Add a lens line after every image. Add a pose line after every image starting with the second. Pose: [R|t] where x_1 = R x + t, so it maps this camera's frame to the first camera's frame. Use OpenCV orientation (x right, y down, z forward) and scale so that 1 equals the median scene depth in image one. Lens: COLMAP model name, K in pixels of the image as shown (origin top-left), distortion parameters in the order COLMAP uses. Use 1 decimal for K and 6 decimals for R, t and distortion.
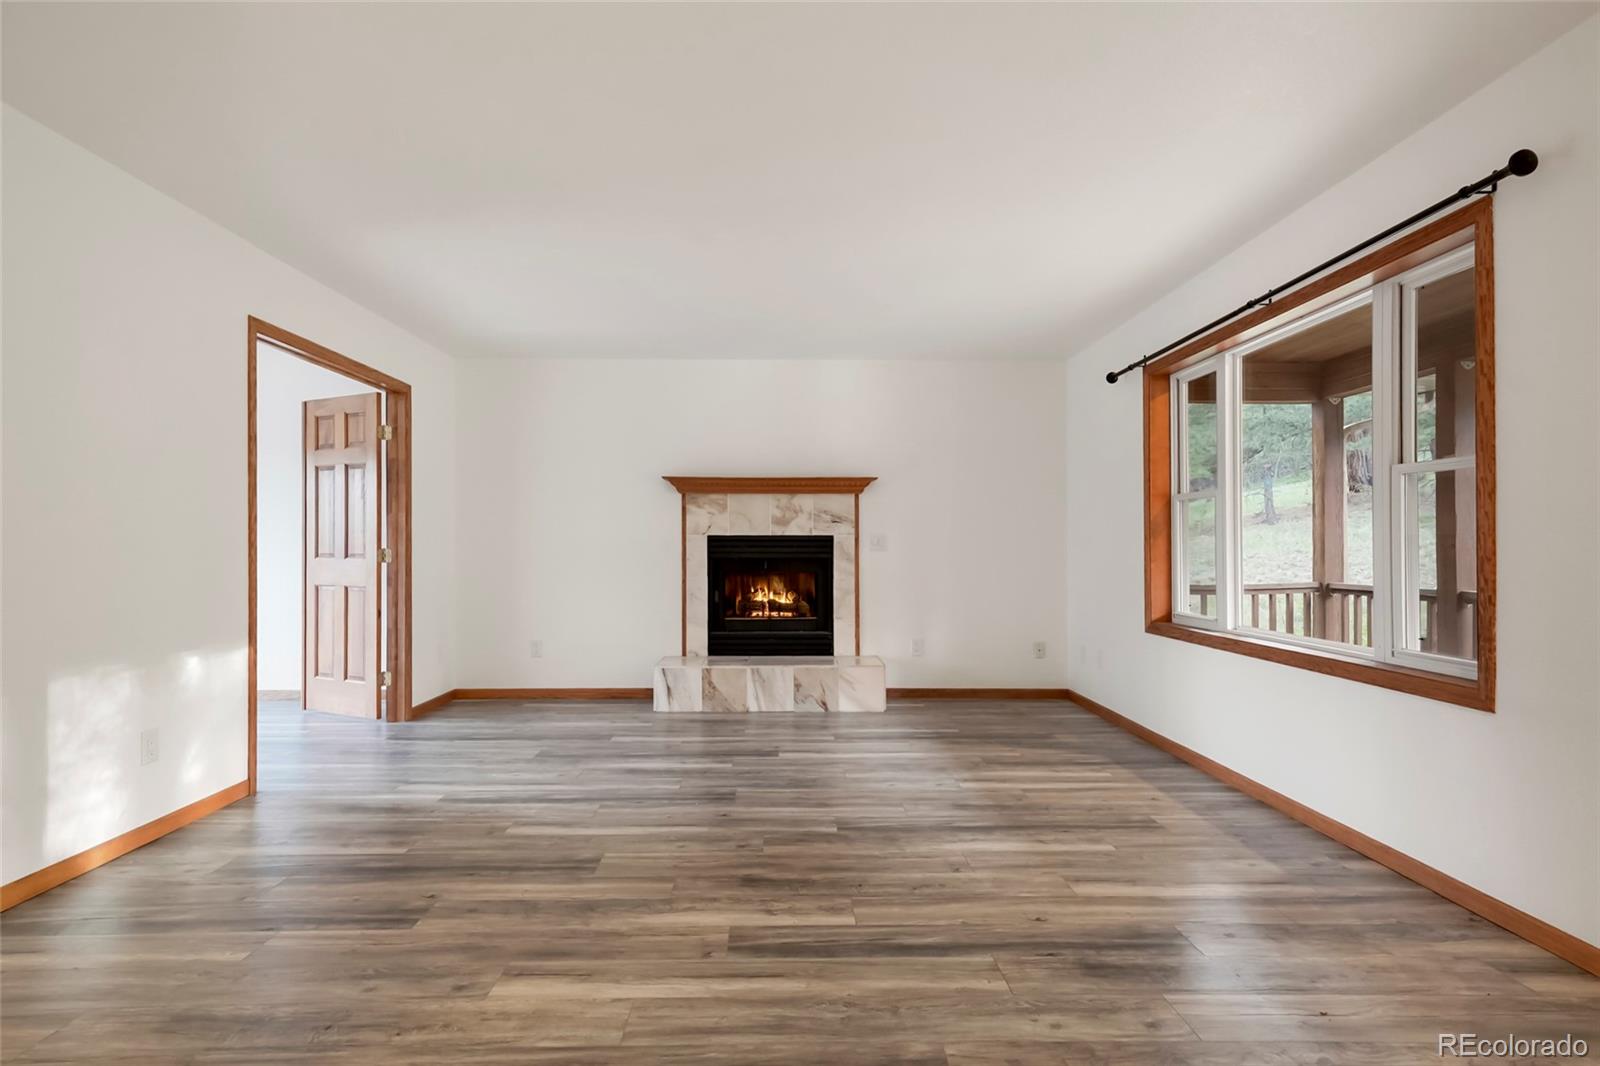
lens RADIAL K [[799.5, 0, 786.4], [0, 799.5, 540.3], [0, 0, 1]] dist [-0.003395, -0.000232]
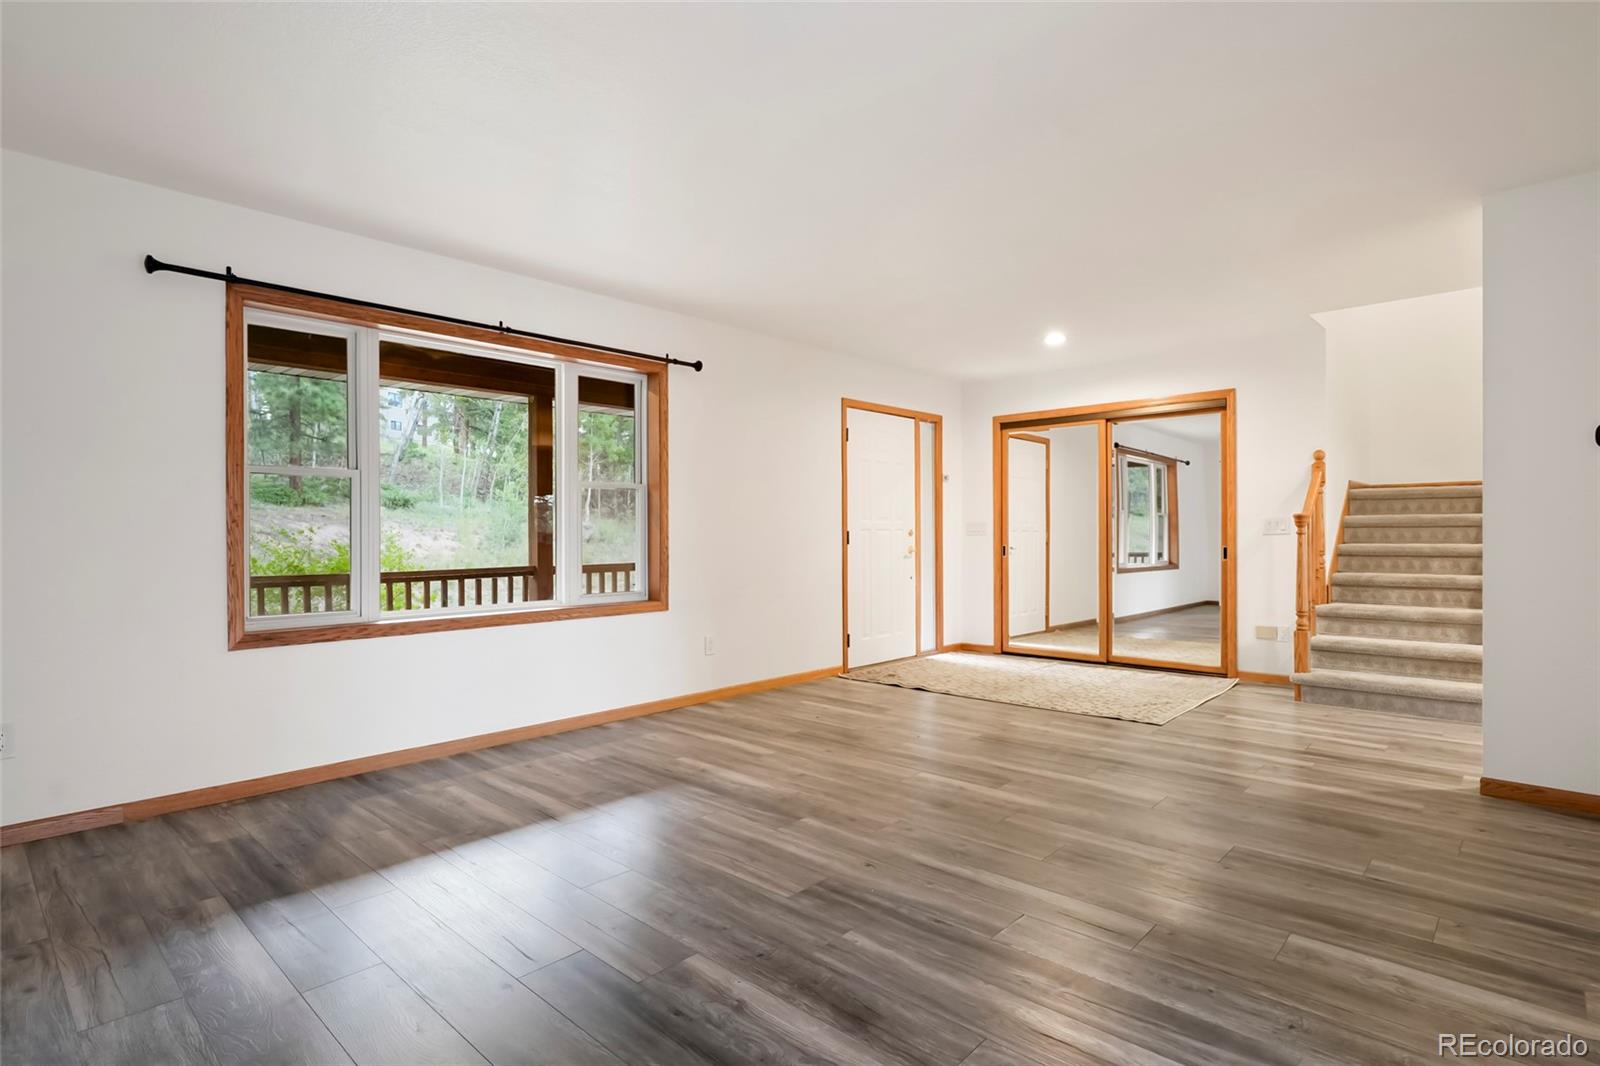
lens RADIAL K [[799.5, 0, 803.7], [0, 799.5, 536.5], [0, 0, 1]] dist [-0.003395, -0.000232]
pose [[-0.724806, 0.001182, 0.688952, -0.601197], [-0.002416, 0.999988, -0.004257, 0.021319], [-0.688949, -0.004750, -0.724795, 1.682519]]
